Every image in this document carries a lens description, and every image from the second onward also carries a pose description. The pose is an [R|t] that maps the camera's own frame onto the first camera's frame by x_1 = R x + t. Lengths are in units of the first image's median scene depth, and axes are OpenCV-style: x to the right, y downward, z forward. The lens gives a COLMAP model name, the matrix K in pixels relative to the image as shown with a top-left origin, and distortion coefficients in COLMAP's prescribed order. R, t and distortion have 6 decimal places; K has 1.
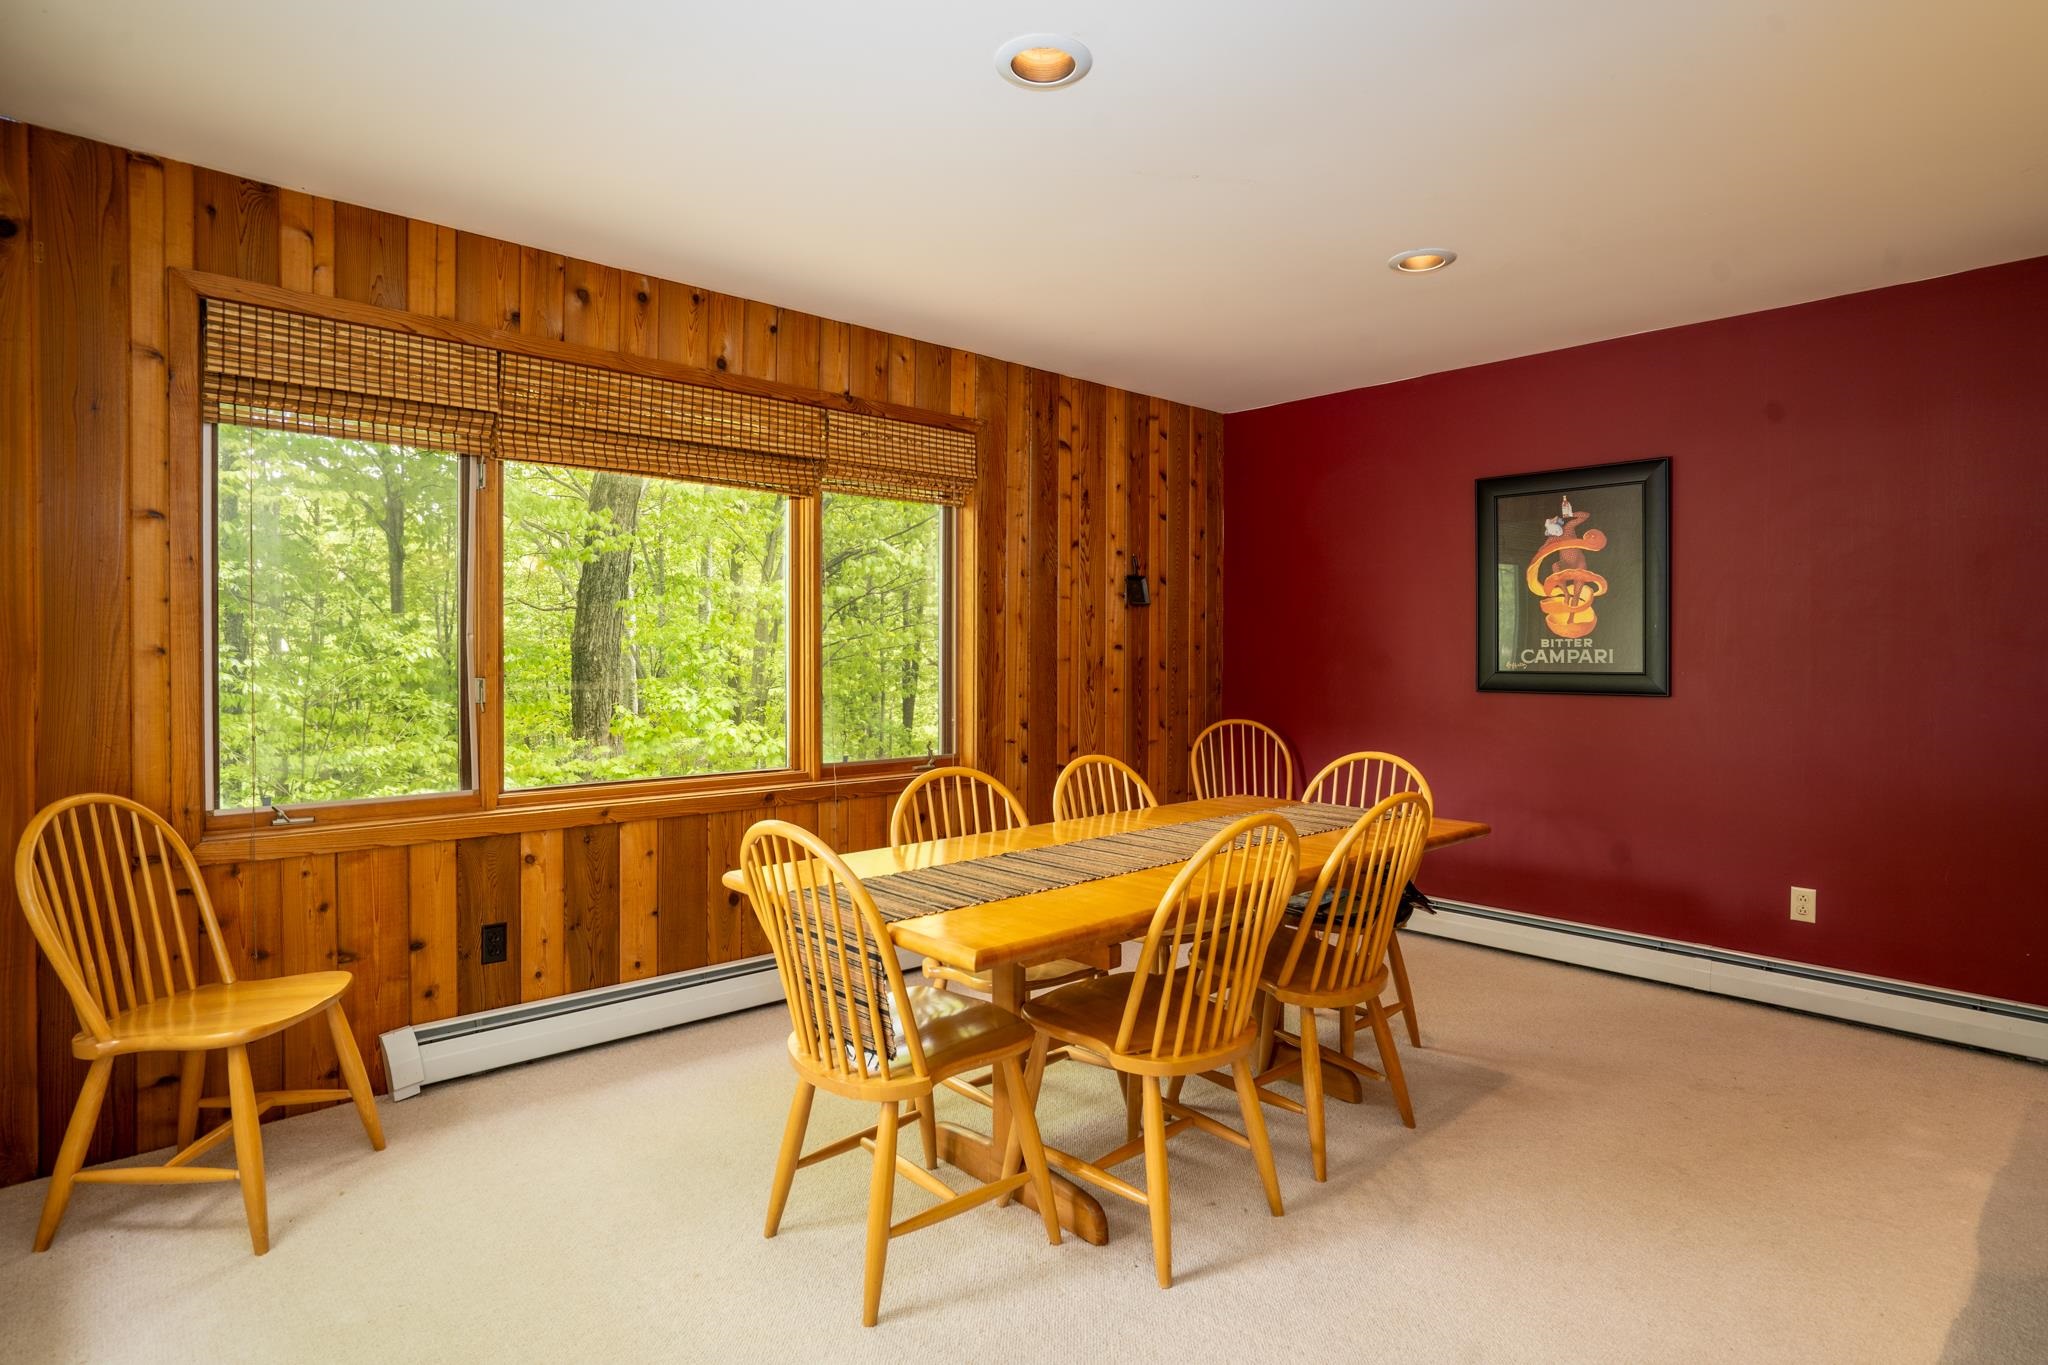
lens RADIAL K [[1085.8, 0, 1014.4], [0, 1085.8, 671.6], [0, 0, 1]] dist [-0.006218, 0.008607]
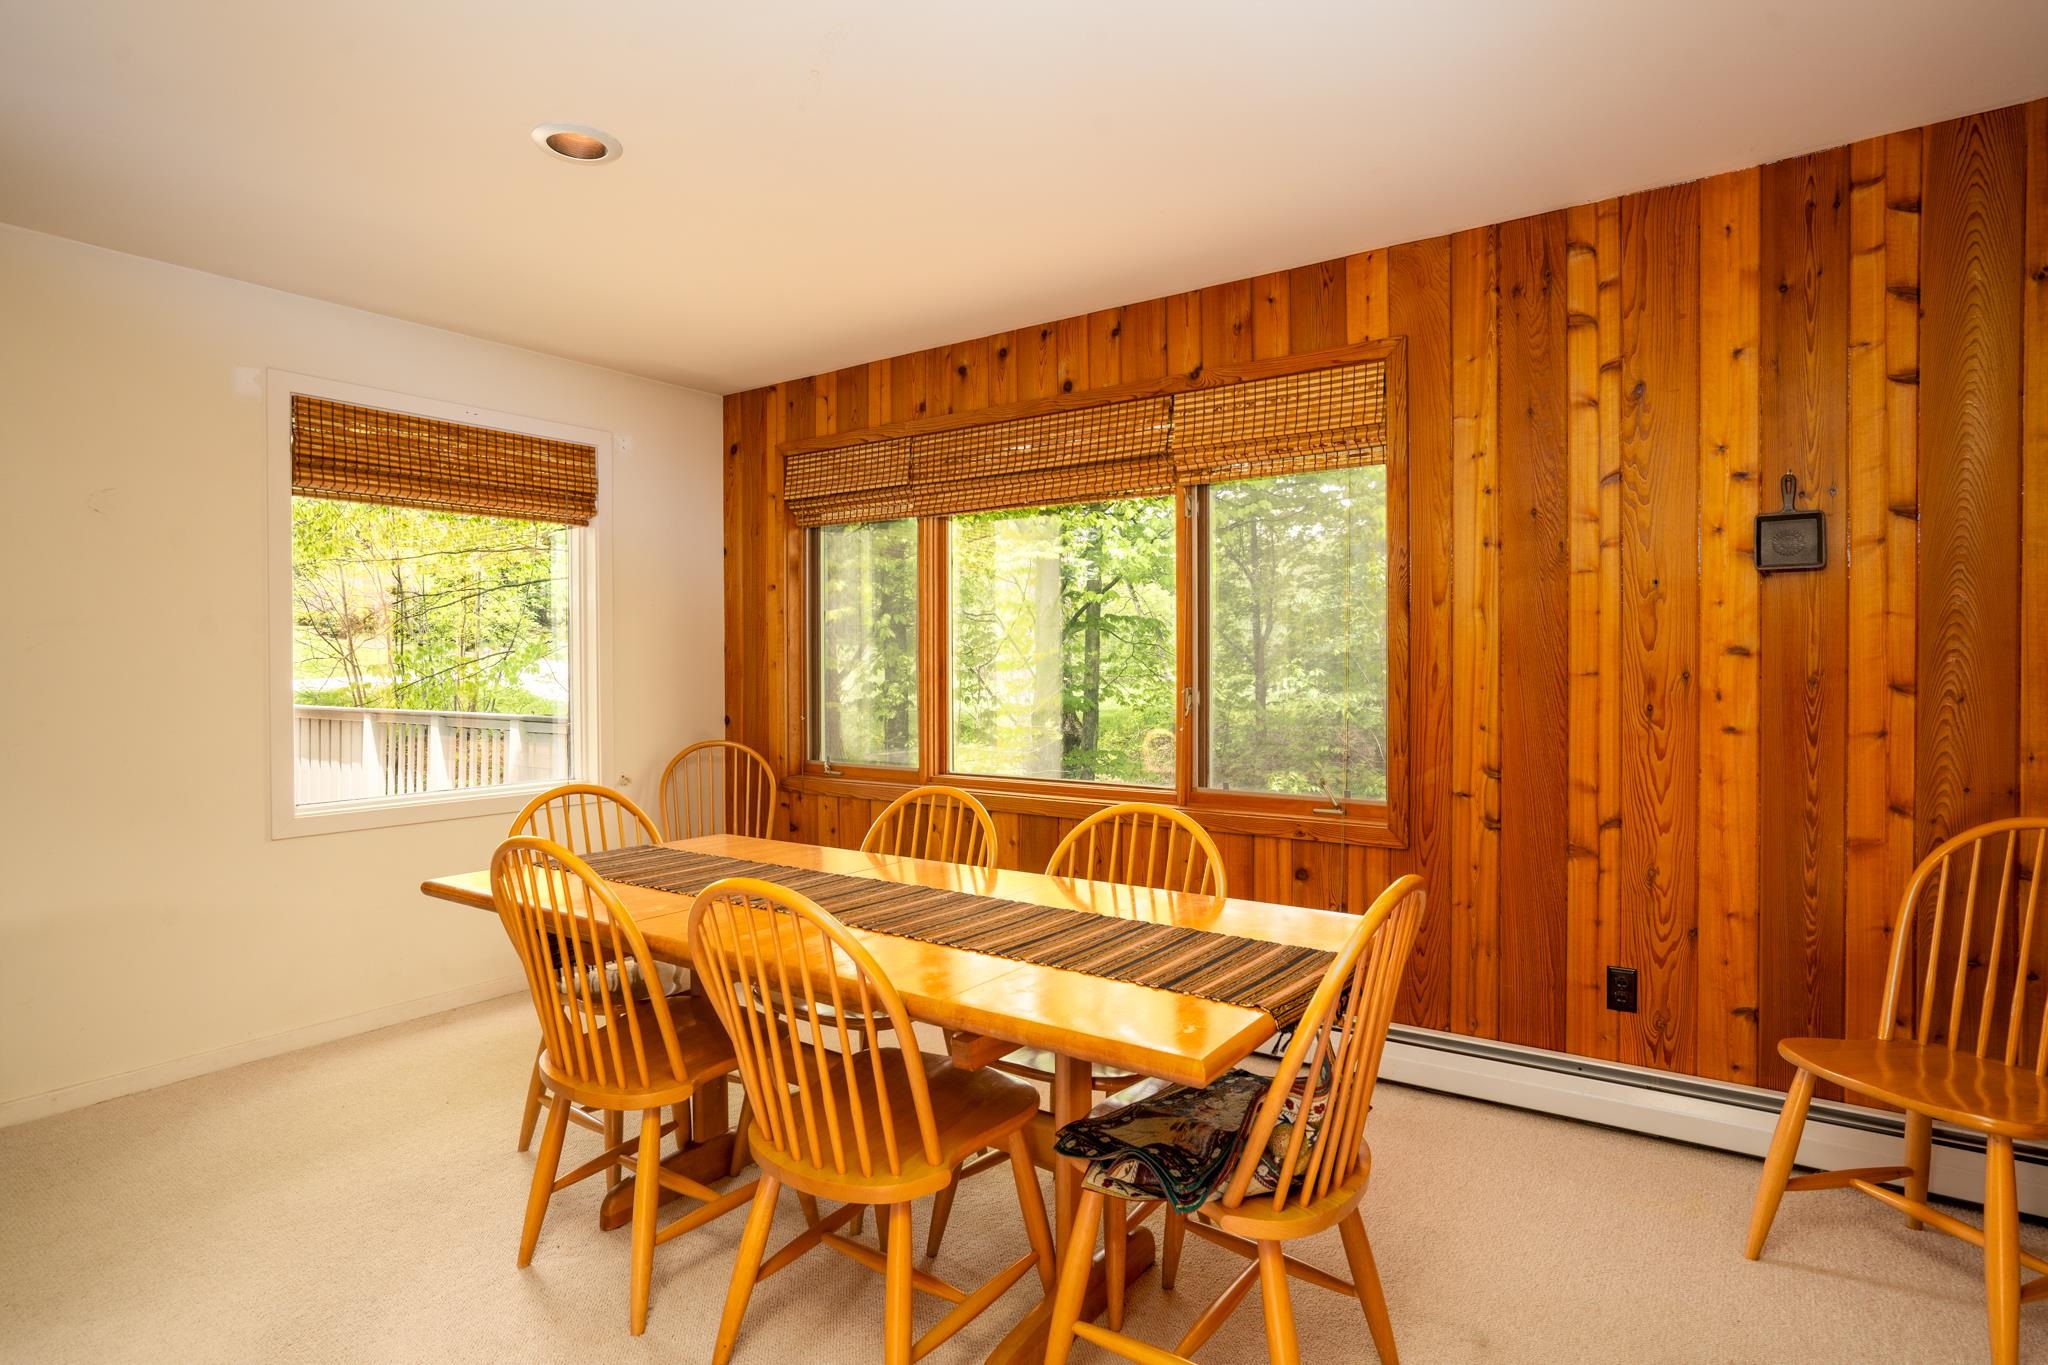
lens RADIAL K [[1085.8, 0, 1012.6], [0, 1085.8, 674.9], [0, 0, 1]] dist [-0.006218, 0.008607]
pose [[0.219042, 0.003763, -0.975708, 0.639556], [-0.016784, 0.999859, 0.000088, -0.005936], [0.975571, 0.016357, 0.219075, 0.632831]]
